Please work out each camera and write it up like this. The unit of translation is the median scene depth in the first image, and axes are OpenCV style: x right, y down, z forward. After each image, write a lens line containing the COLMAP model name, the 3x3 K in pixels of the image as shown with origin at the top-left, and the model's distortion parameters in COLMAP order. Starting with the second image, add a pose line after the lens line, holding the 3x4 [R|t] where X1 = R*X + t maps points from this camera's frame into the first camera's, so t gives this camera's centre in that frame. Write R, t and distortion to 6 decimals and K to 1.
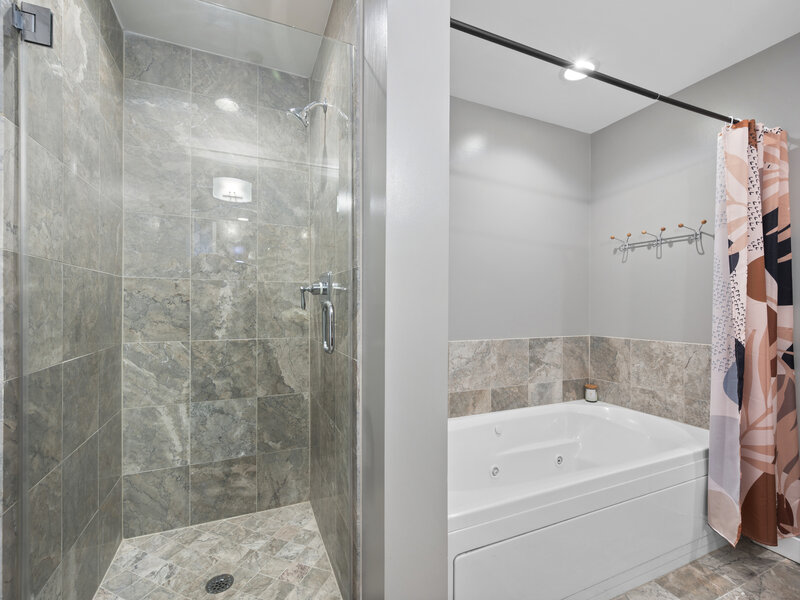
lens RADIAL K [[361.8, 0, 399.4], [0, 361.8, 309.3], [0, 0, 1]] dist [0.001638, 0.000512]
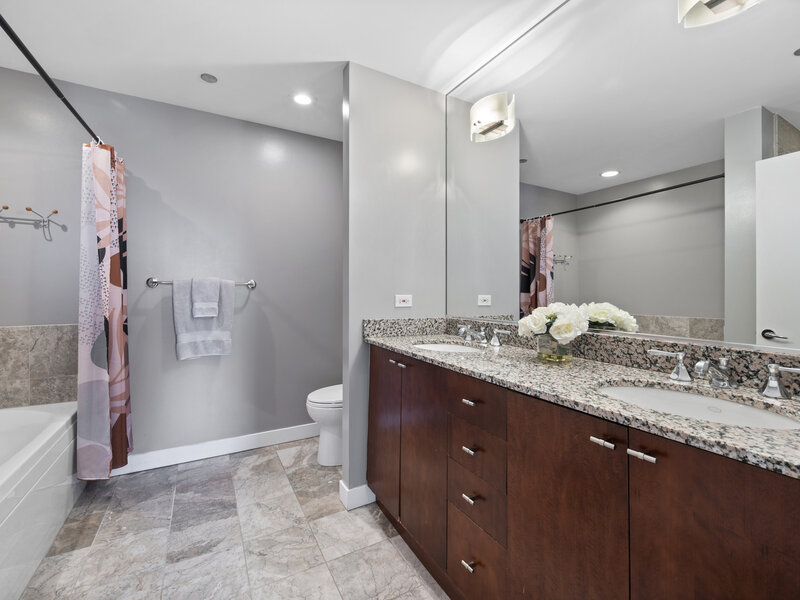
lens RADIAL K [[365.2, 0, 397.6], [0, 365.2, 288.4], [0, 0, 1]] dist [-0.000248, -0.000256]
pose [[-0.088631, 0.001986, 0.996063, -0.407358], [0.000830, 0.999998, -0.001920, -0.011439], [-0.996064, 0.000657, -0.088632, 0.092578]]
